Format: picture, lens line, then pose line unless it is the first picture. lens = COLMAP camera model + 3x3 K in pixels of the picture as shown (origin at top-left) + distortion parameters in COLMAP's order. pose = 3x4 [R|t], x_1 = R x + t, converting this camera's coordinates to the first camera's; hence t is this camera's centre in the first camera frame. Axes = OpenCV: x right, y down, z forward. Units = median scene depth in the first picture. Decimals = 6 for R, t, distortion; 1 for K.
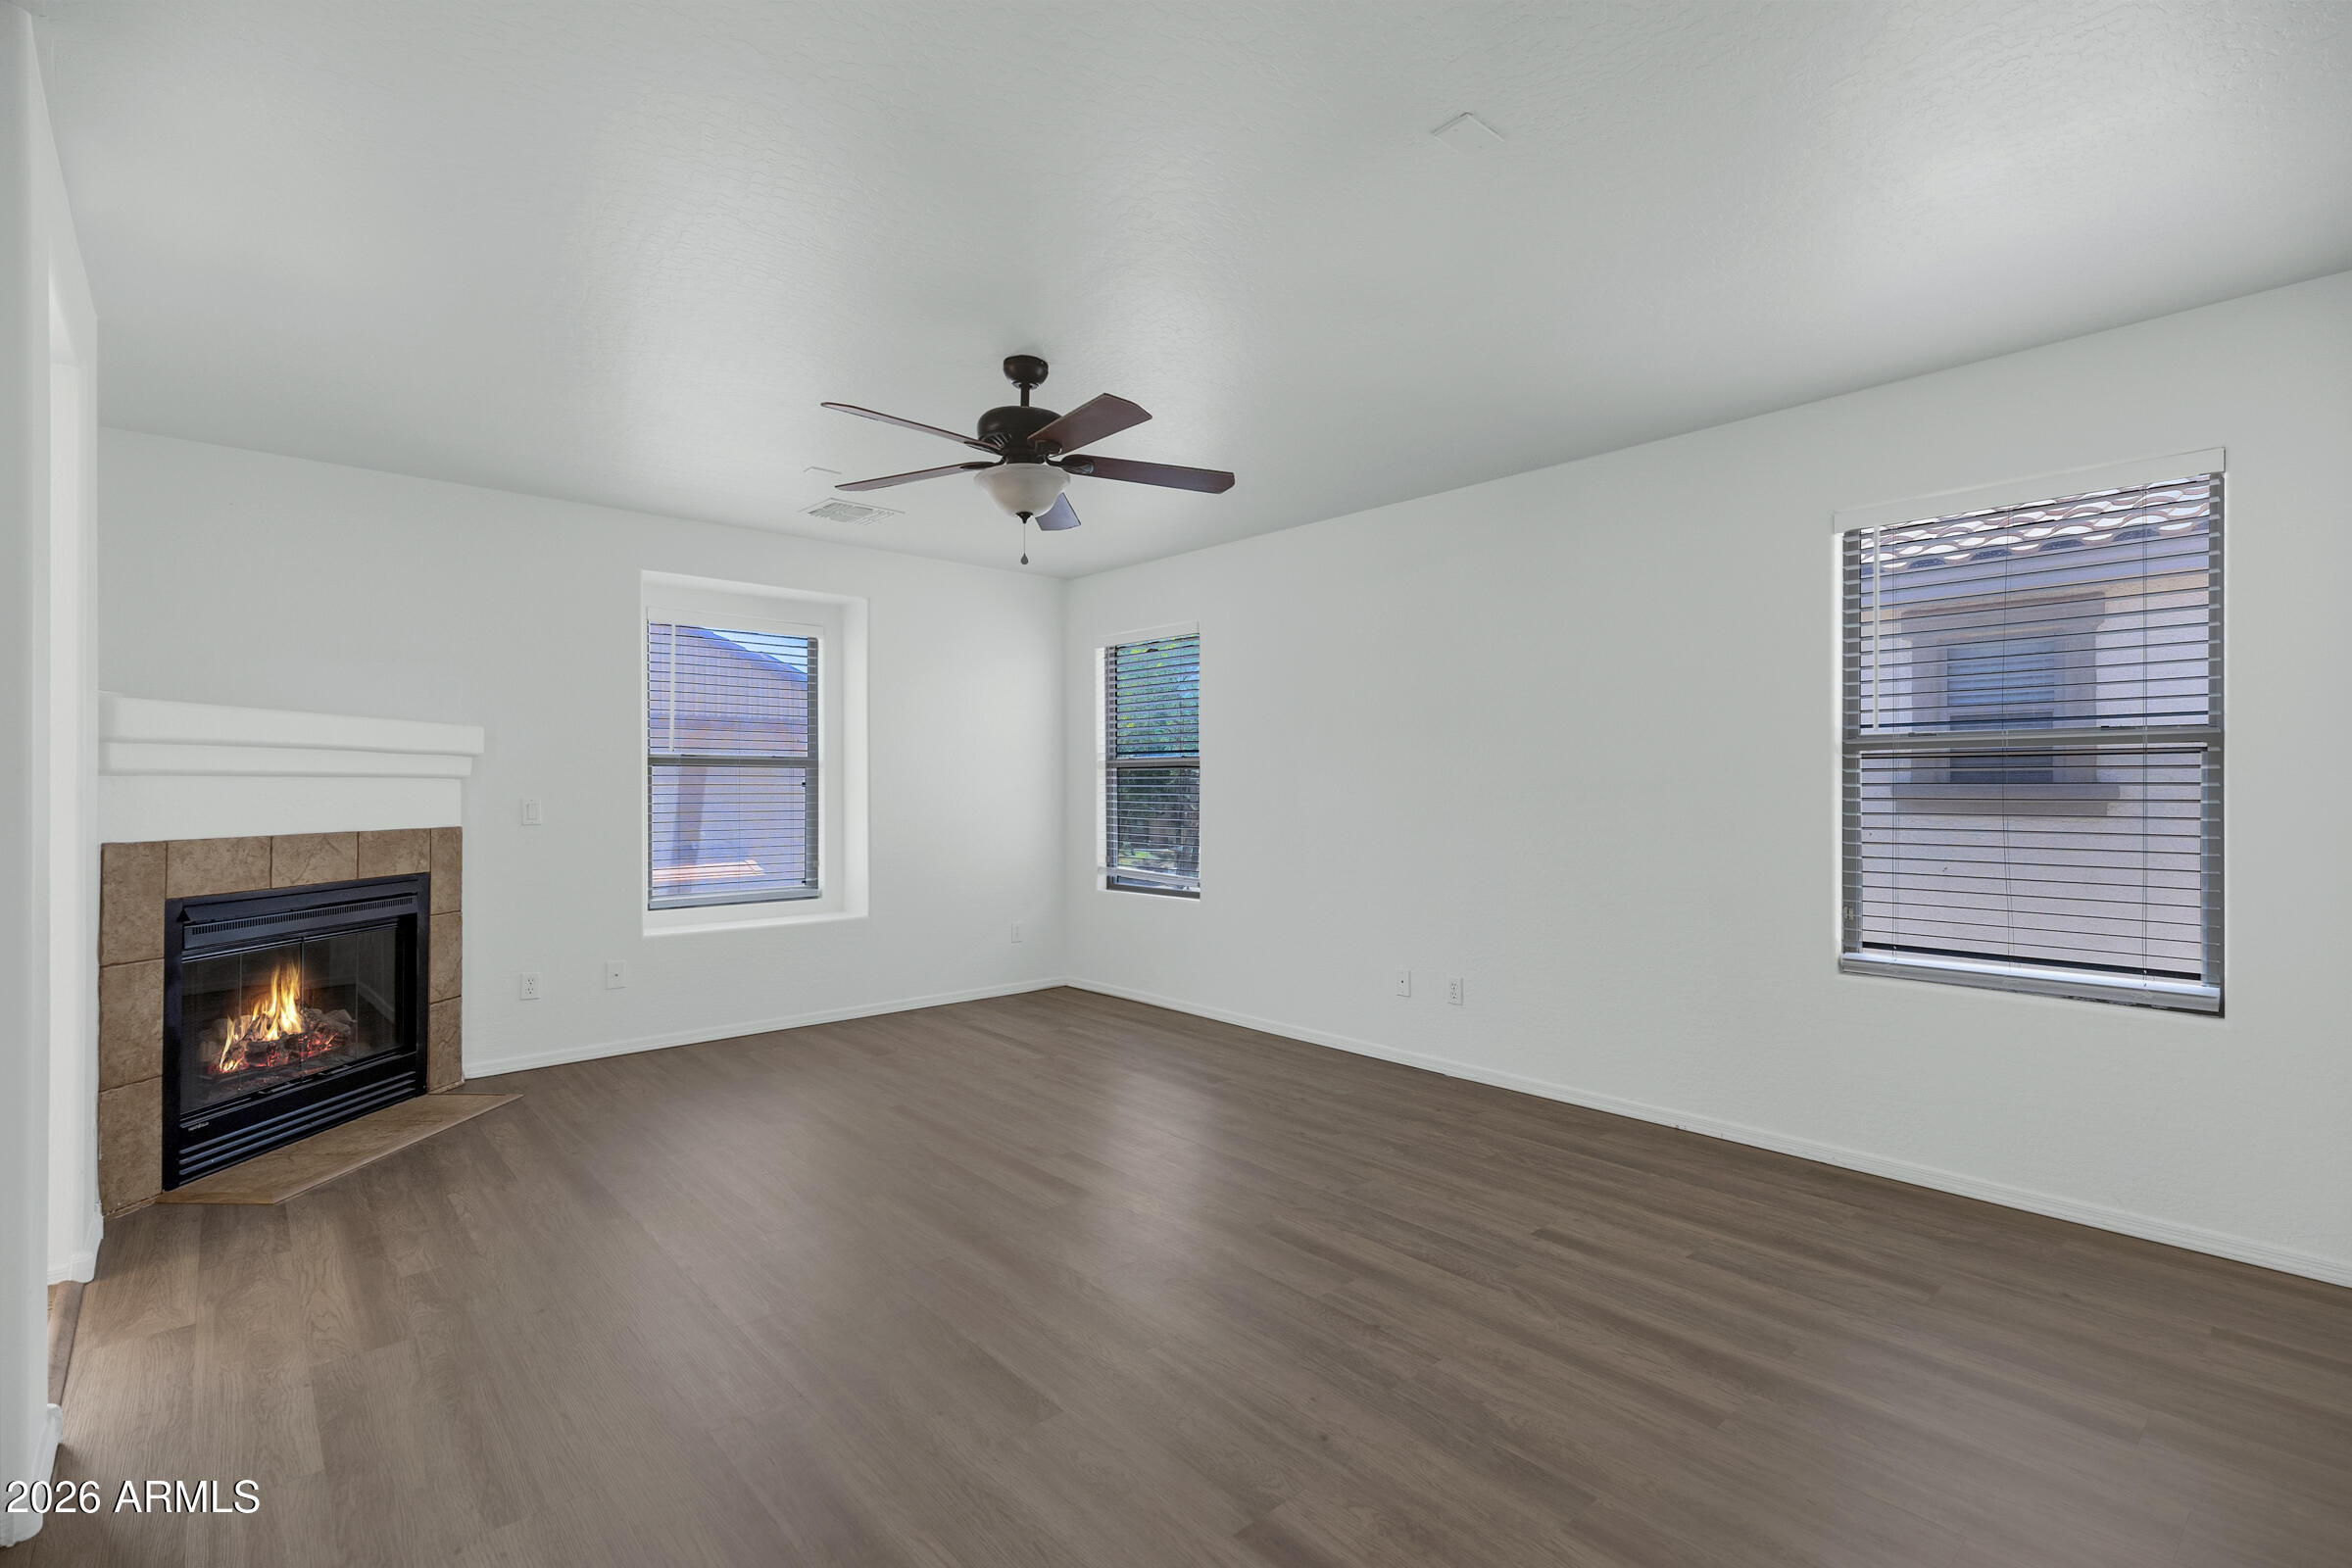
lens RADIAL K [[1087.5, 0, 1197.9], [0, 1087.5, 783.6], [0, 0, 1]] dist [0.015313, -0.000335]
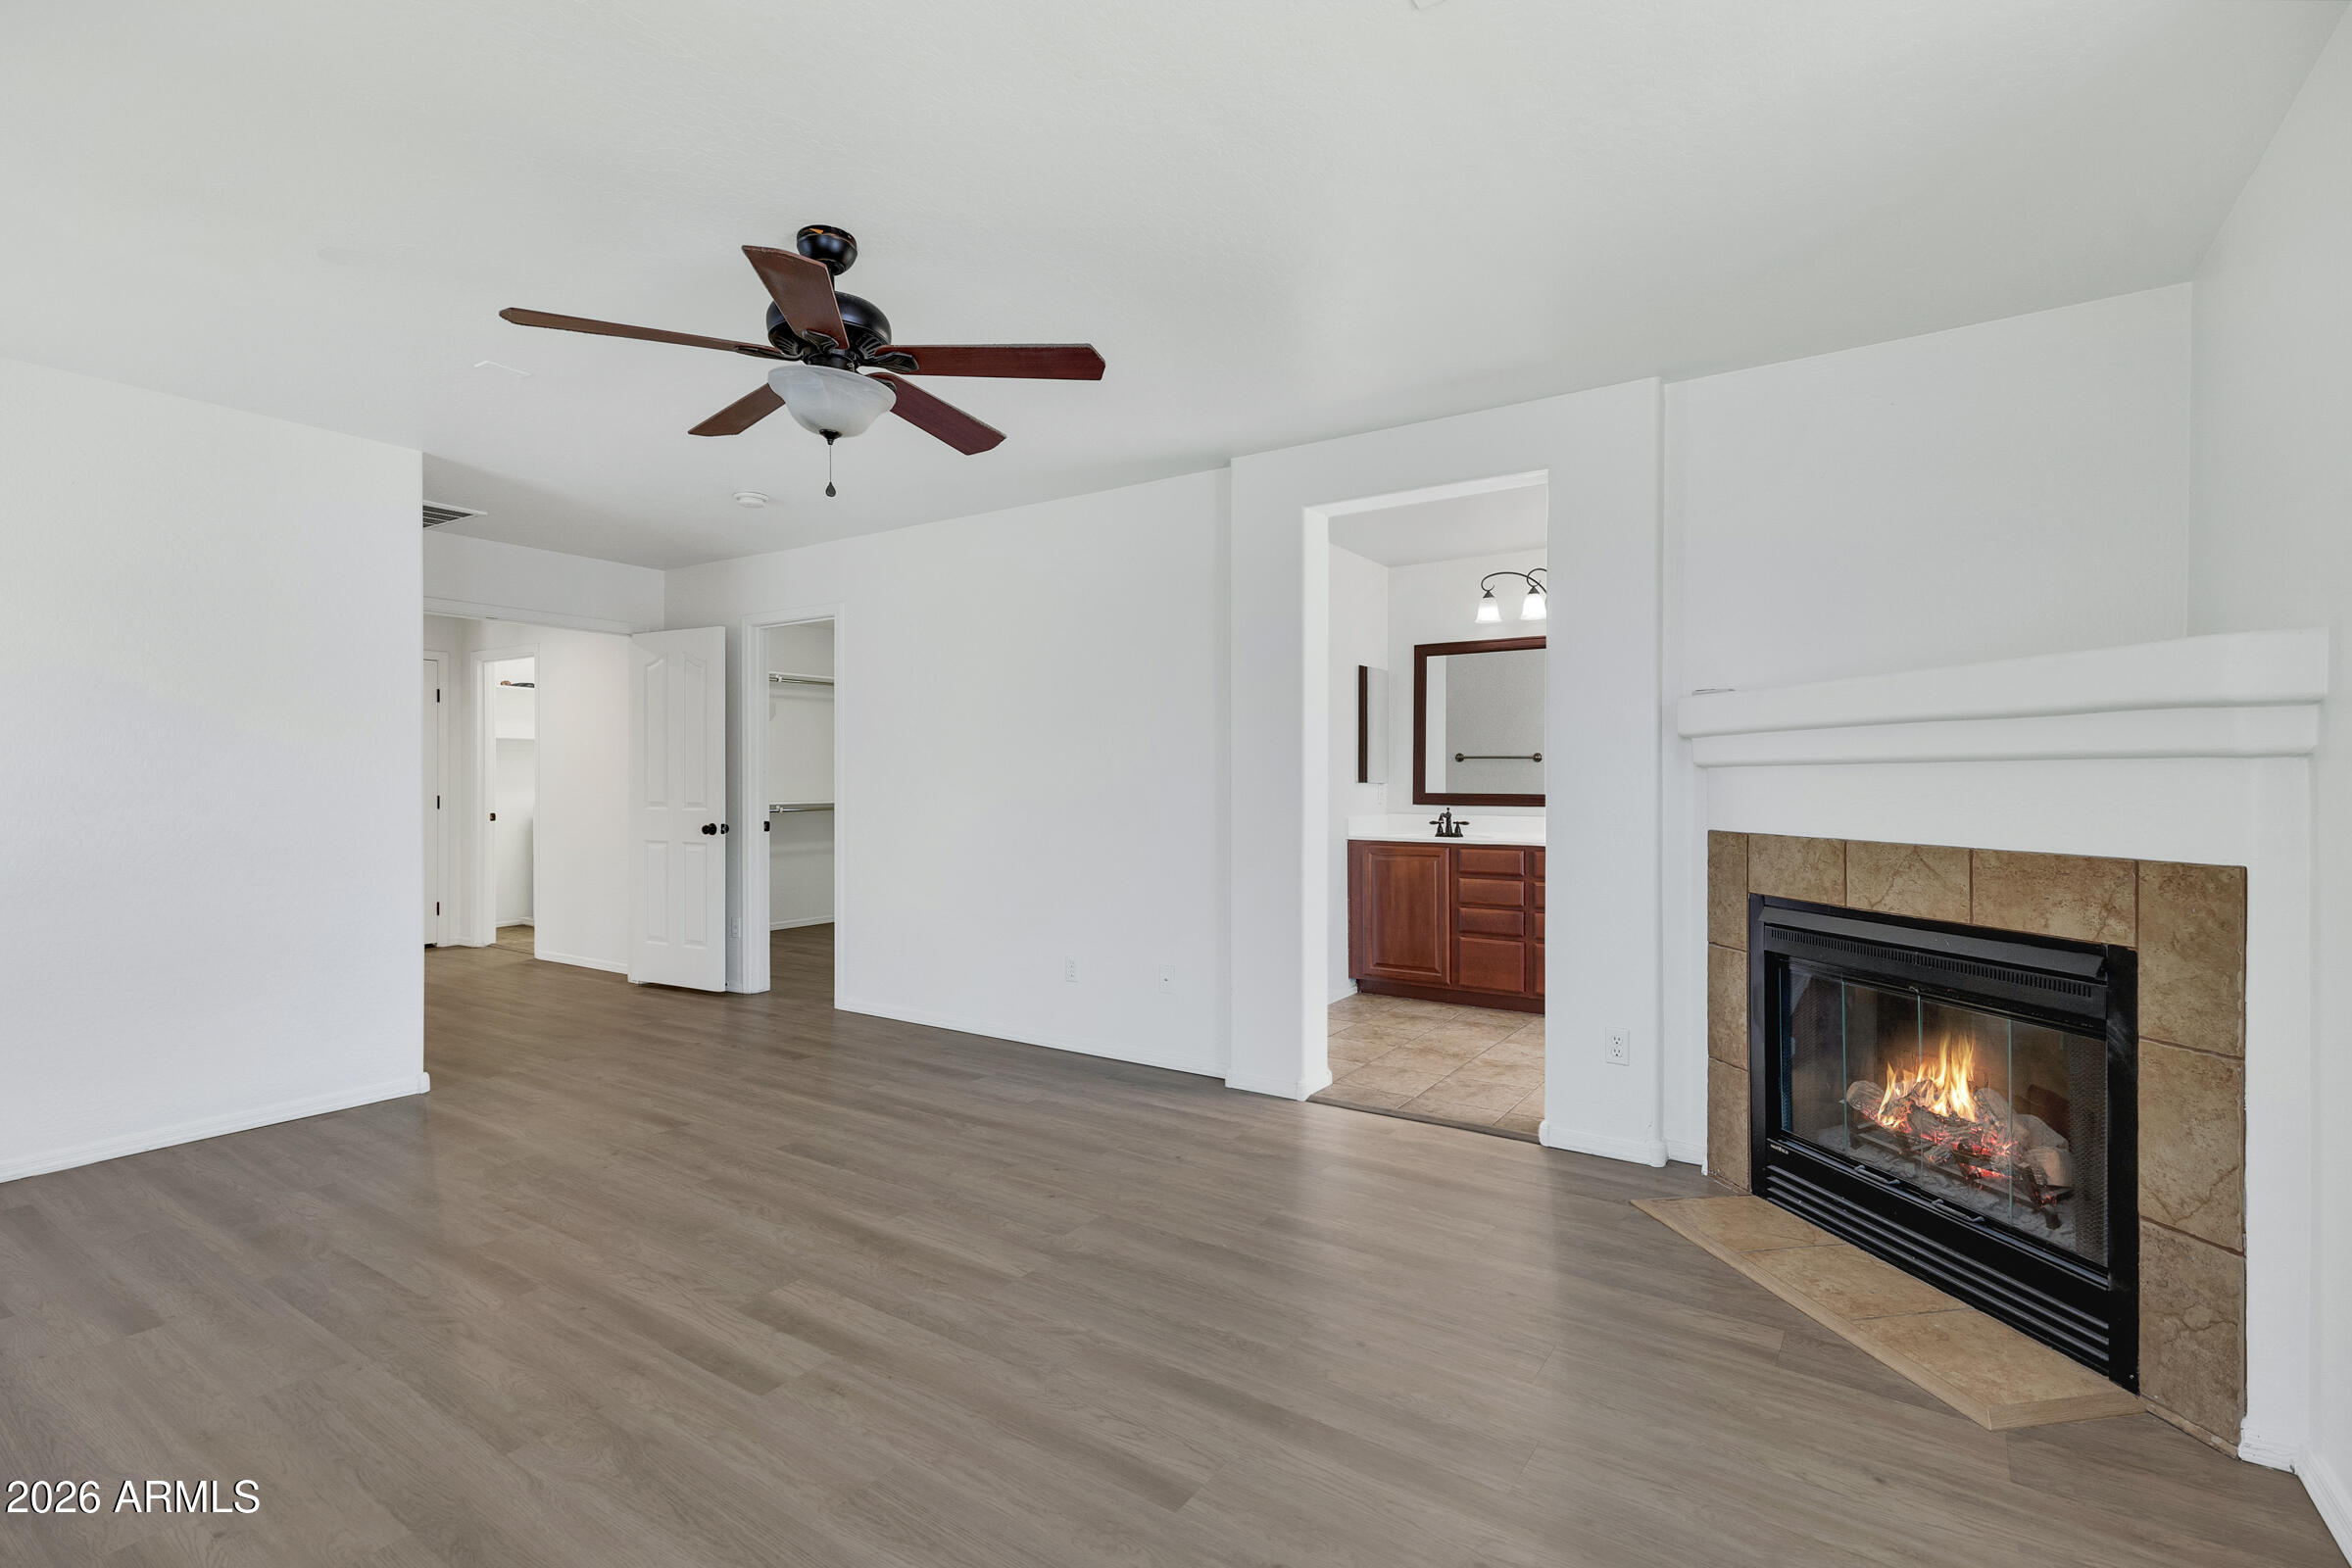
lens RADIAL K [[1087.5, 0, 1182.8], [0, 1087.5, 784.8], [0, 0, 1]] dist [0.015313, -0.000335]
pose [[-0.969174, 0.000049, -0.246378, -0.183150], [-0.000508, 0.999997, 0.002196, 0.006425], [0.246378, 0.002254, -0.969171, 1.580554]]
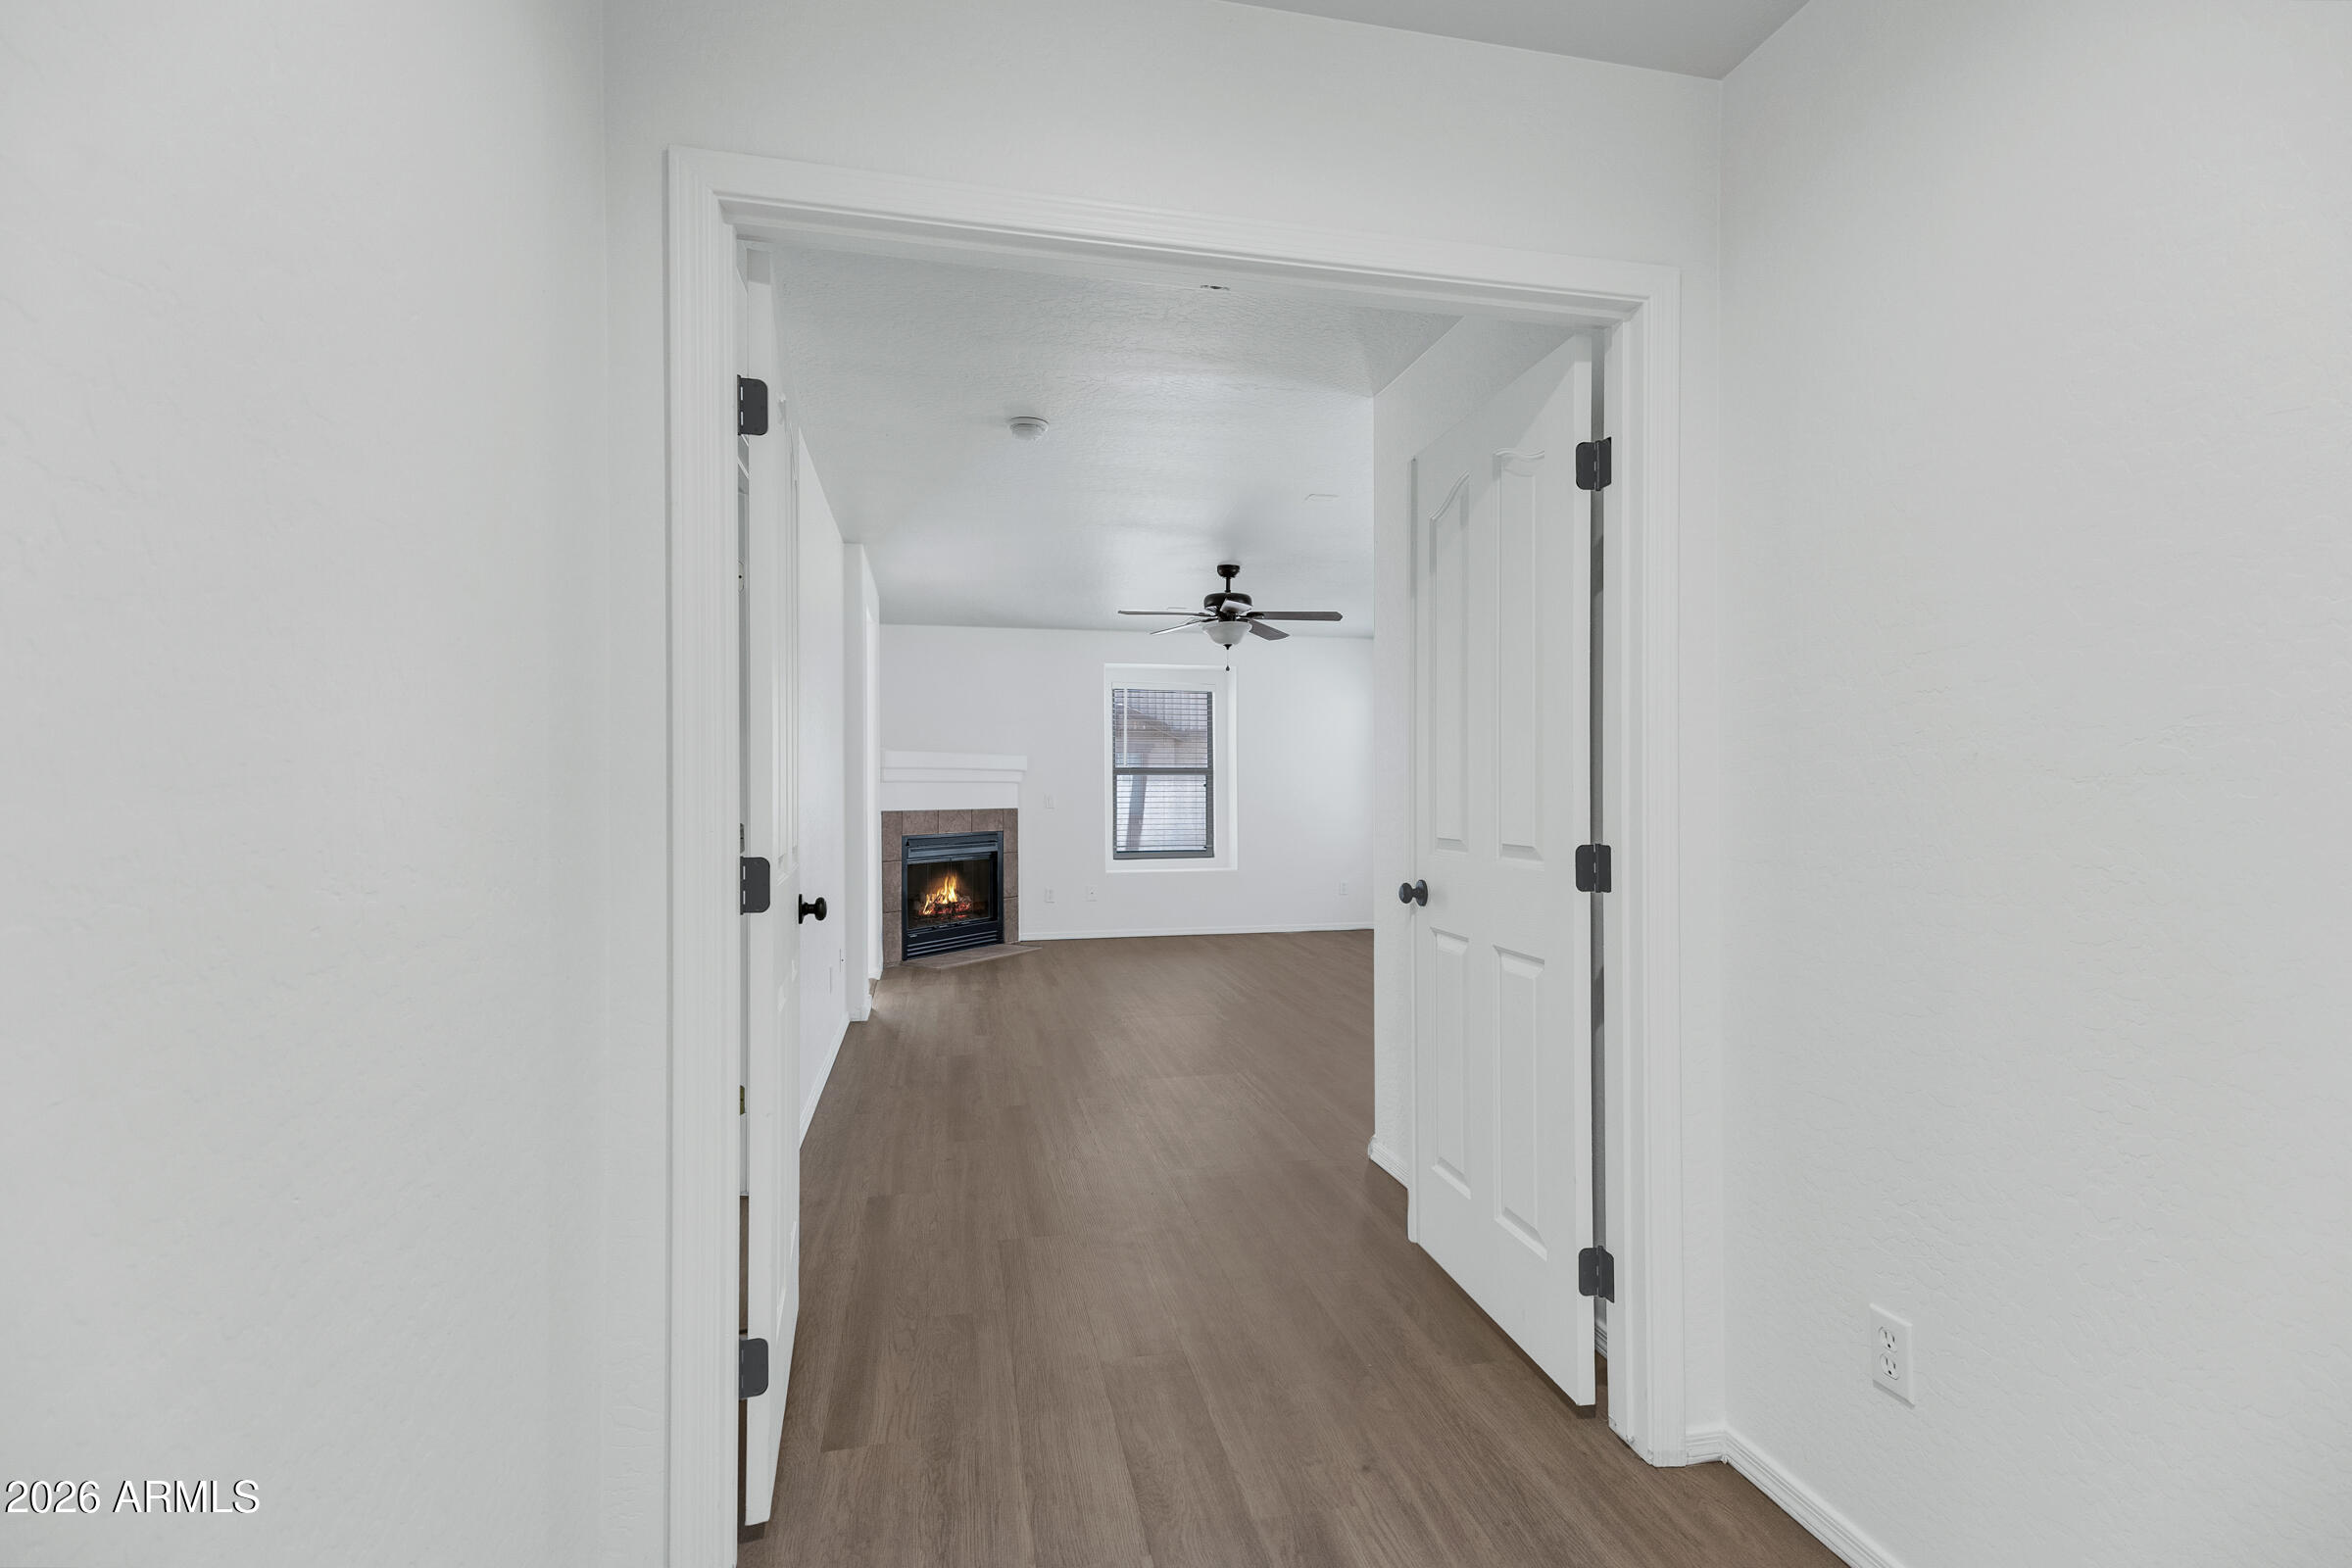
lens RADIAL K [[1087.5, 0, 1175.7], [0, 1087.5, 792.6], [0, 0, 1]] dist [0.015313, -0.000335]
pose [[0.865118, 0.002051, -0.501565, 0.623277], [0.002957, 0.999953, 0.009189, -0.005598], [0.501560, -0.009433, 0.865071, -0.607316]]
